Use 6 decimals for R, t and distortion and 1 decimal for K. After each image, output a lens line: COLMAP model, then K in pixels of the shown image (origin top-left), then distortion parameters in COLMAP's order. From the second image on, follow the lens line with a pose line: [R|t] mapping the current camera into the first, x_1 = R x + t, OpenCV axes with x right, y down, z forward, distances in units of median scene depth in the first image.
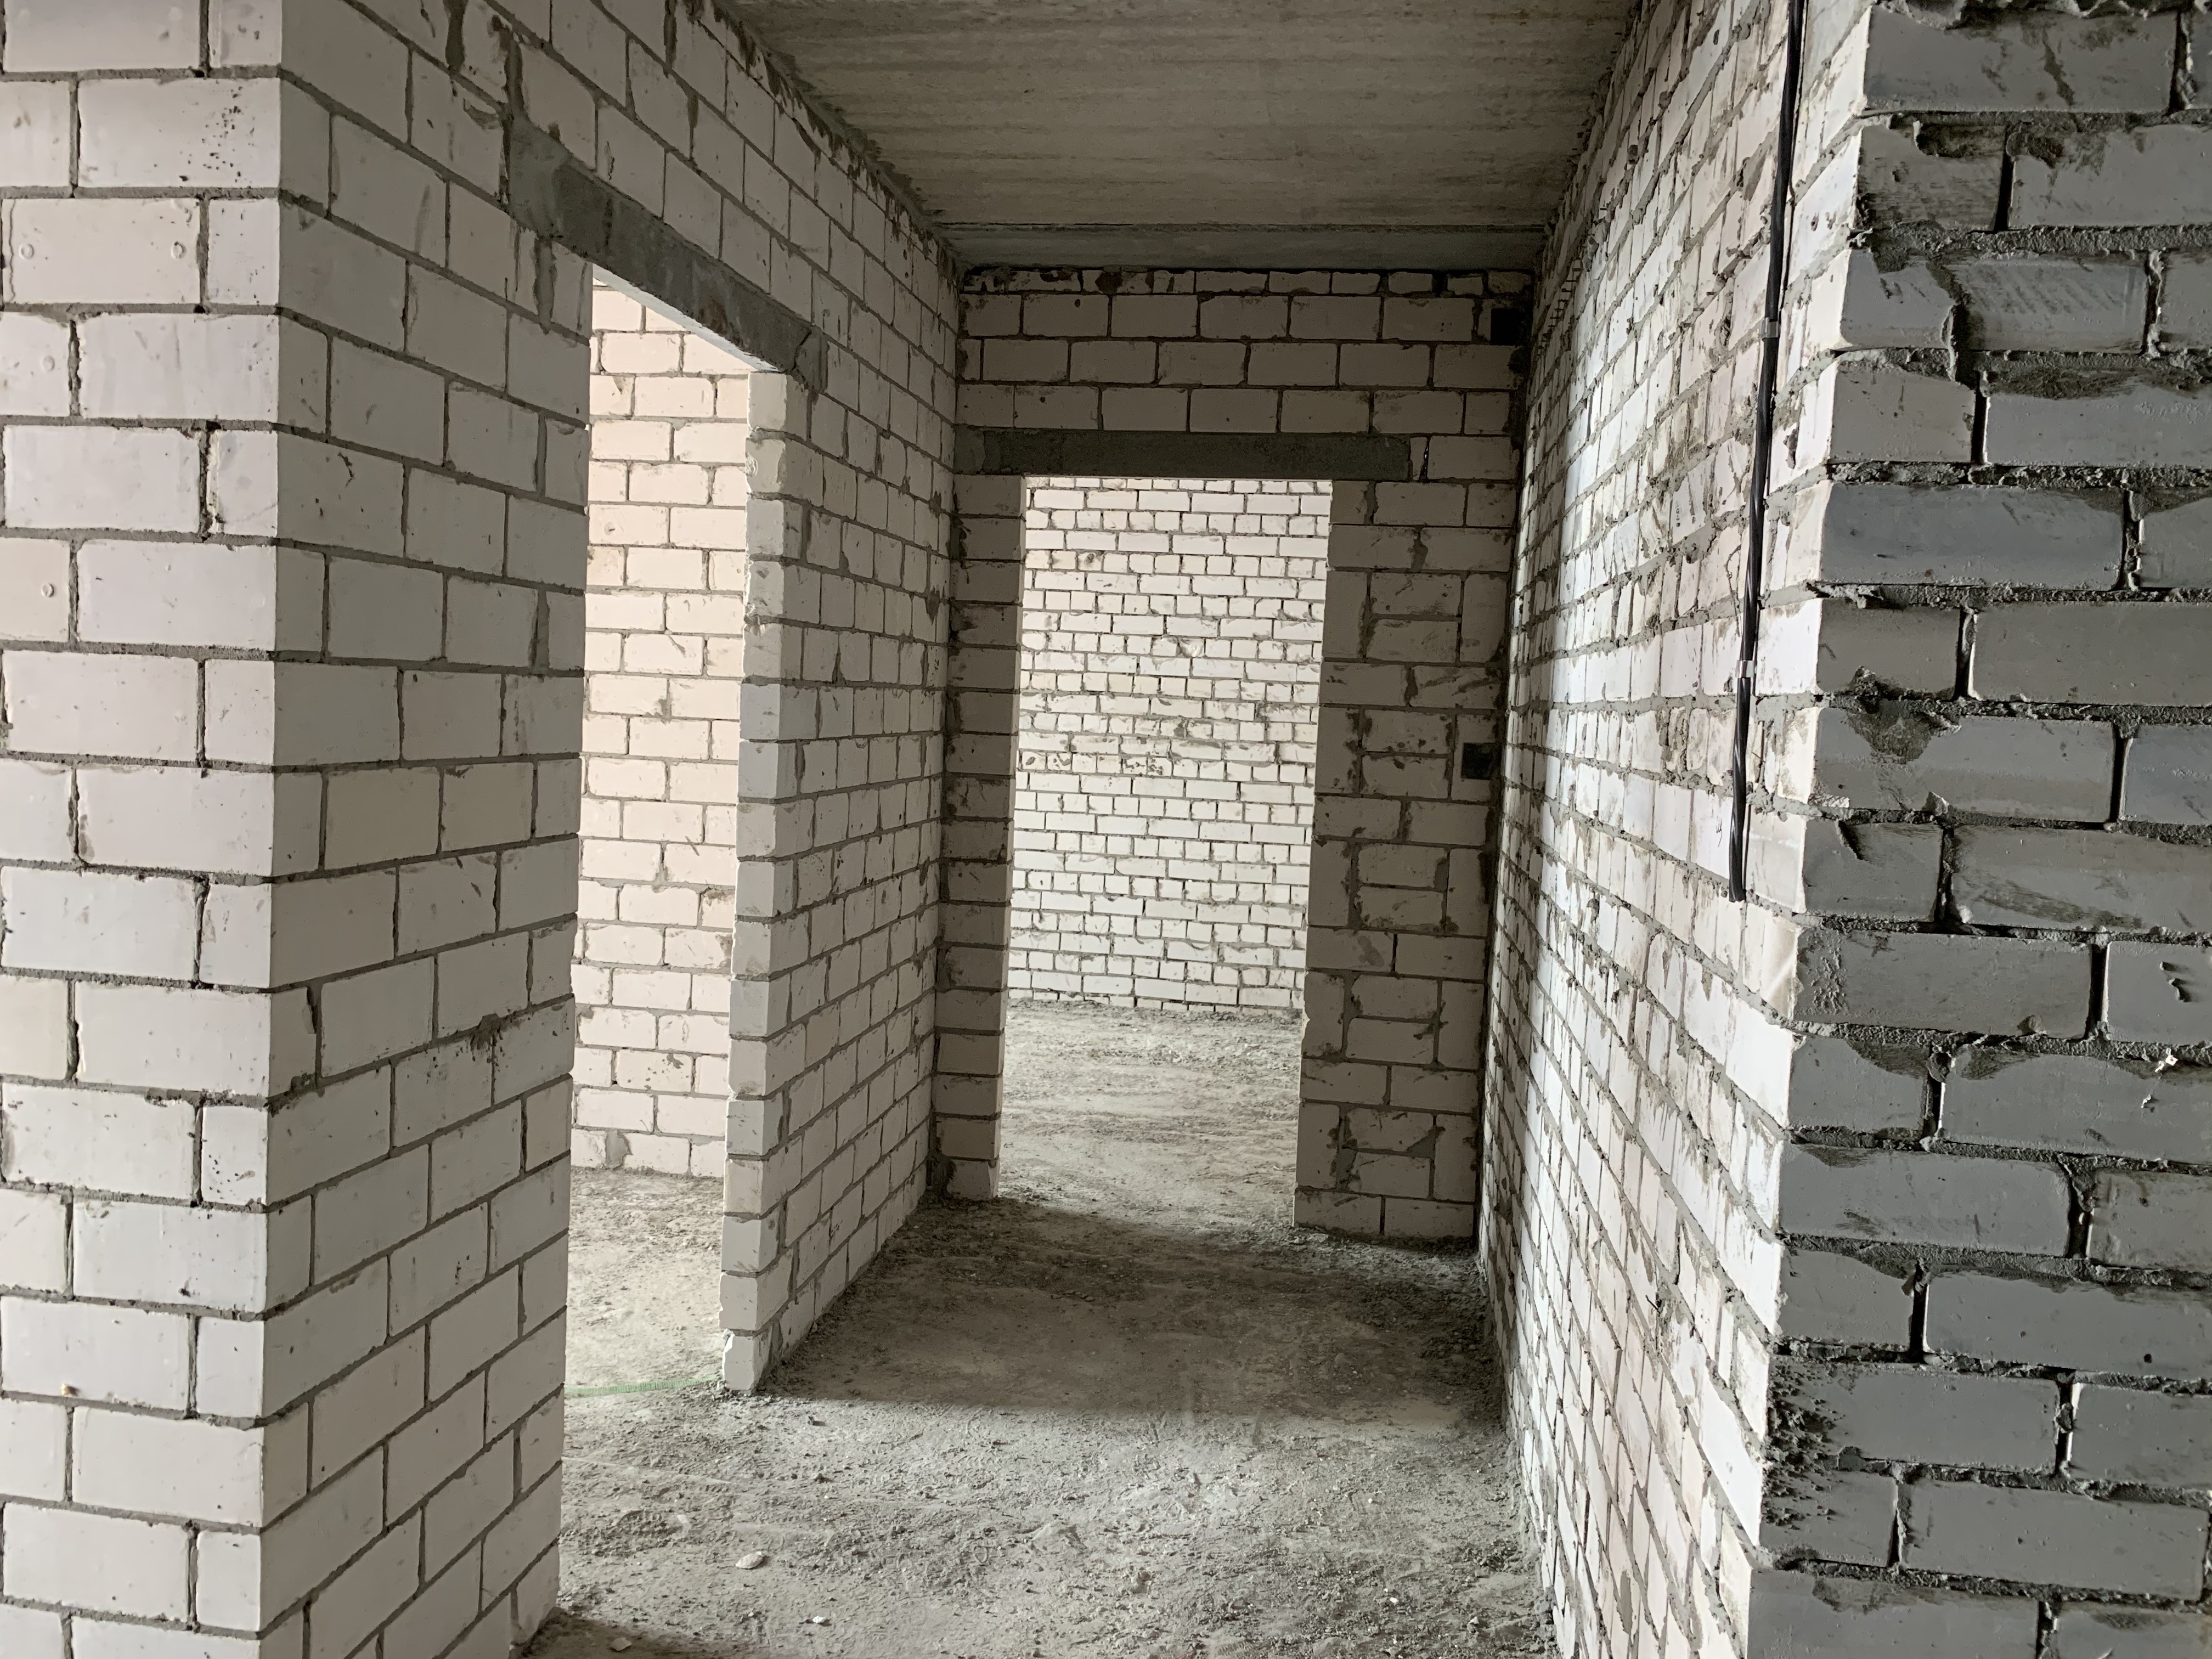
lens RADIAL K [[1690.0, 0, 1107.1], [0, 1690.0, 818.1], [0, 0, 1]] dist [0.015554, 0.004918]
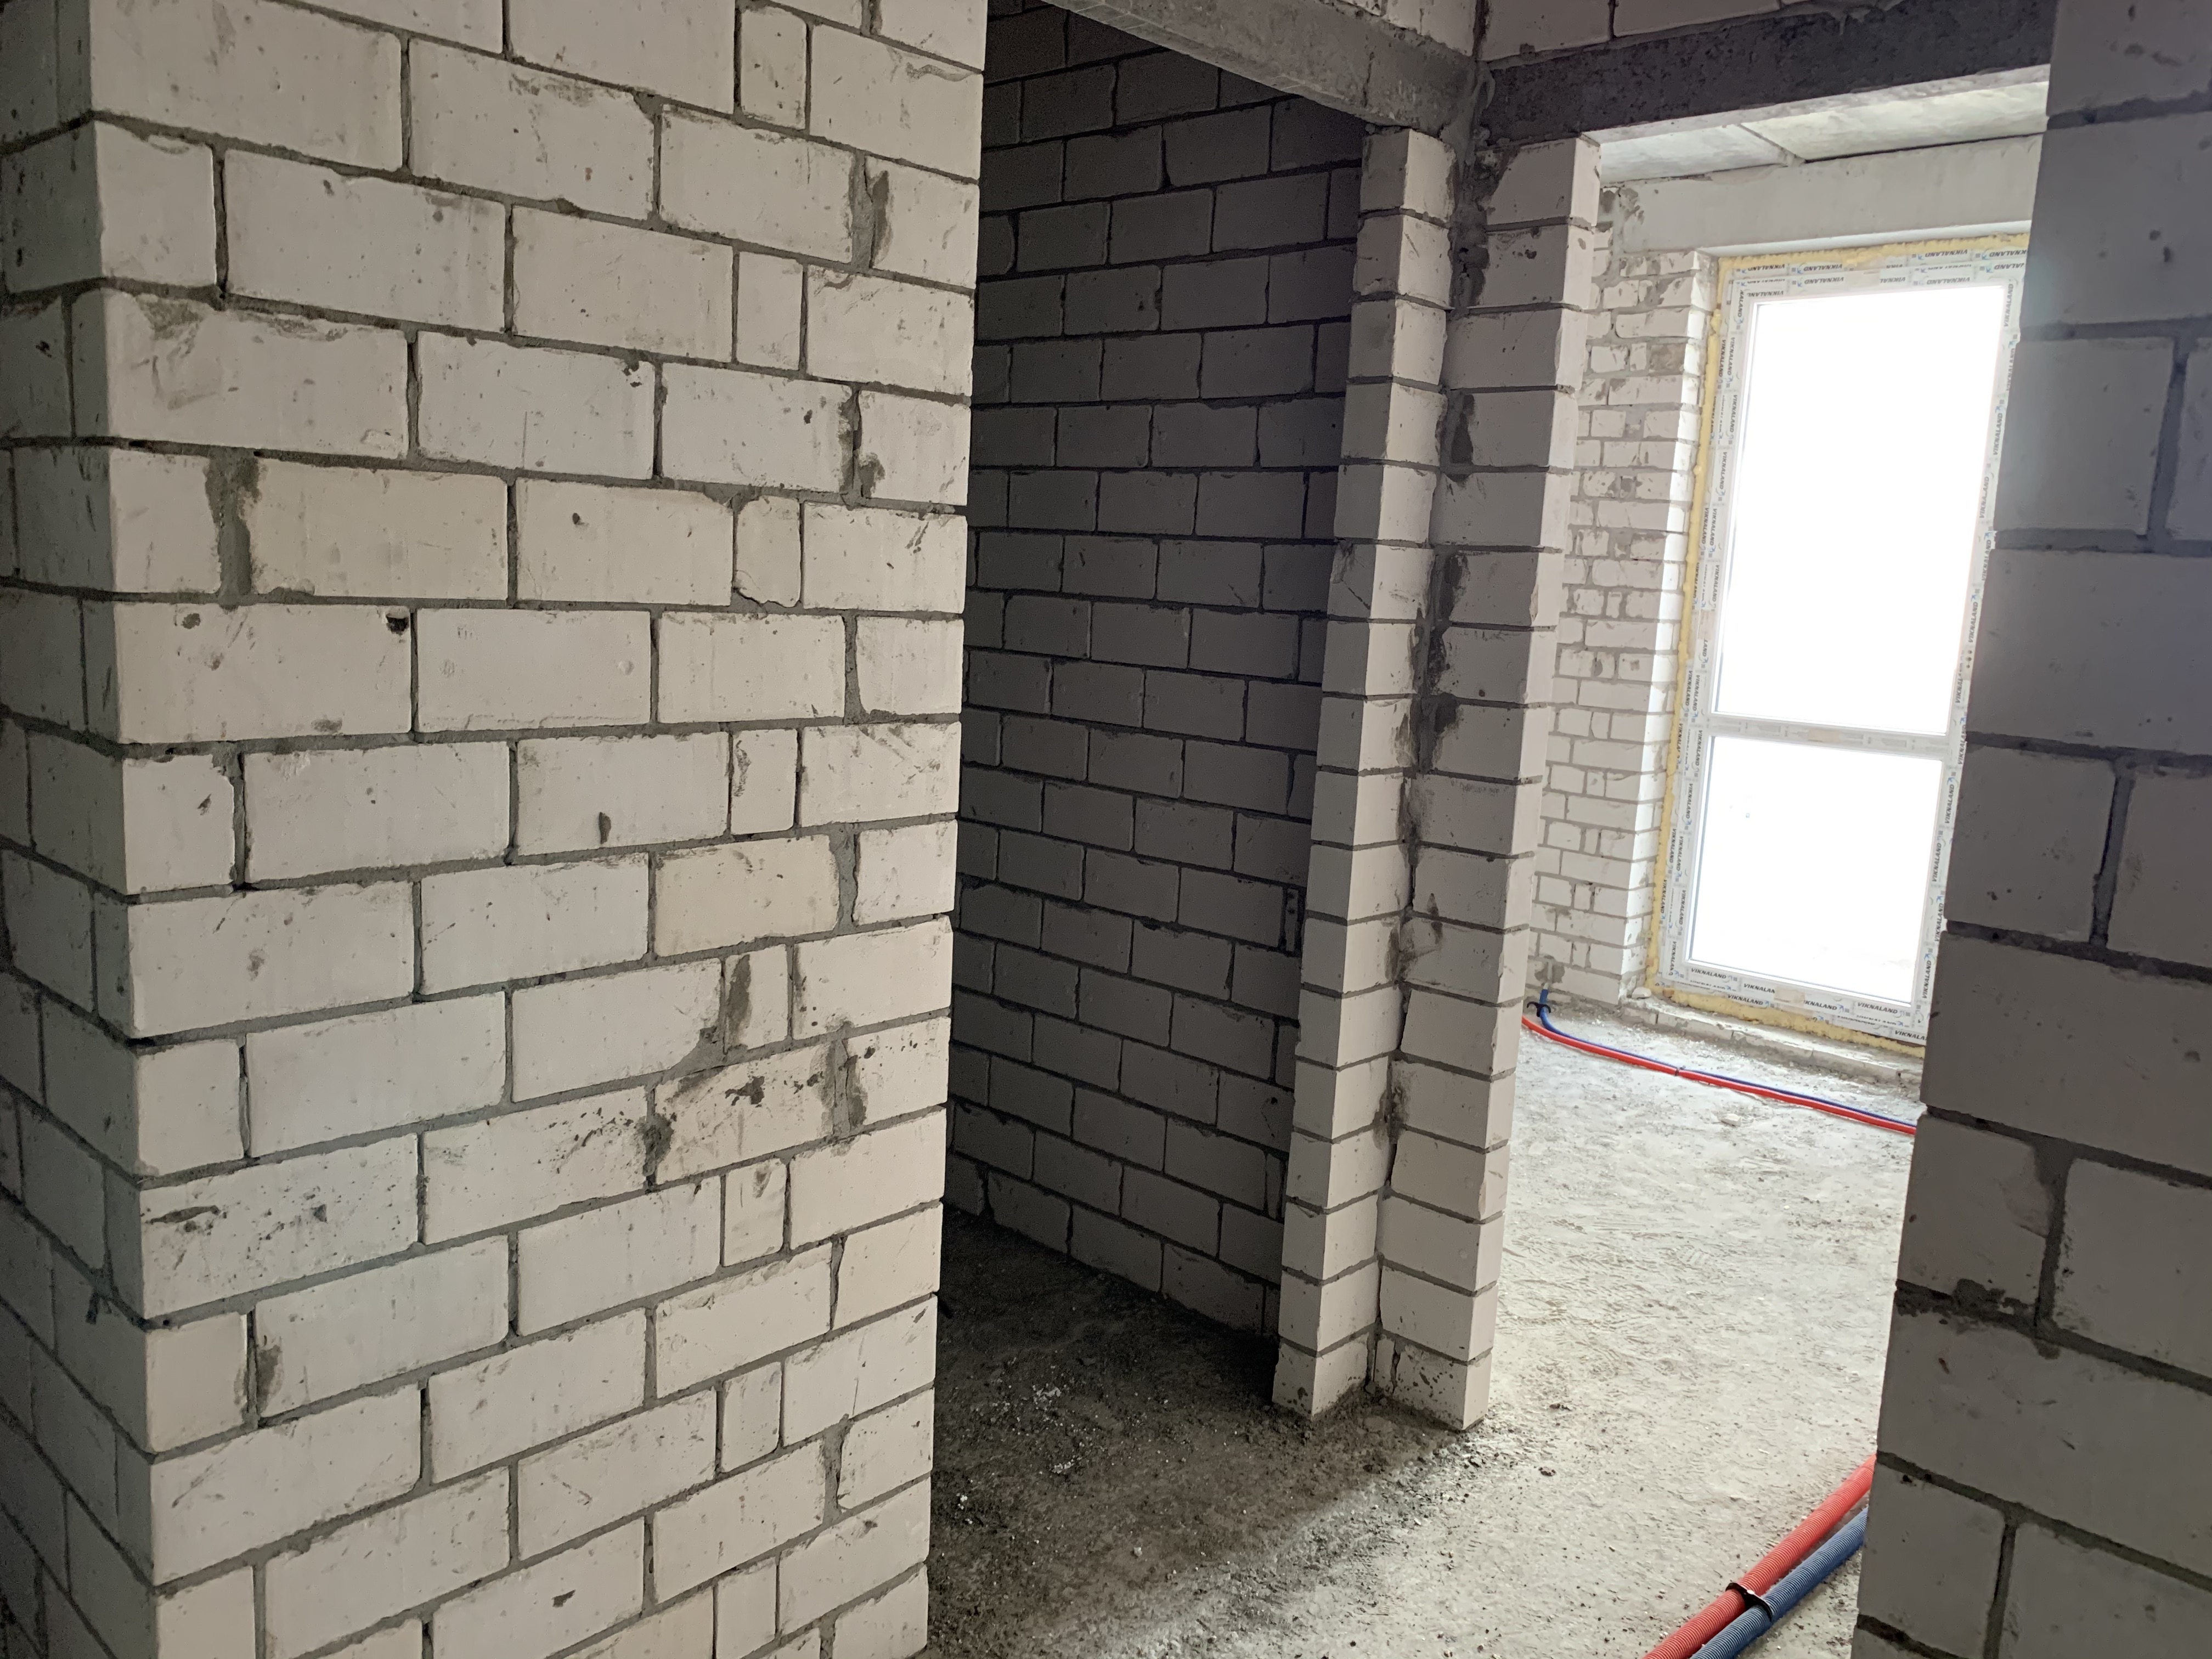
lens RADIAL K [[1693.0, 0, 1106.0], [0, 1693.0, 829.5], [0, 0, 1]] dist [0.038074, -0.051648]
pose [[-0.556039, 0.063234, -0.828747, 0.141484], [-0.130901, 0.977996, 0.162448, -0.048474], [0.820783, 0.198812, -0.535527, 0.966227]]
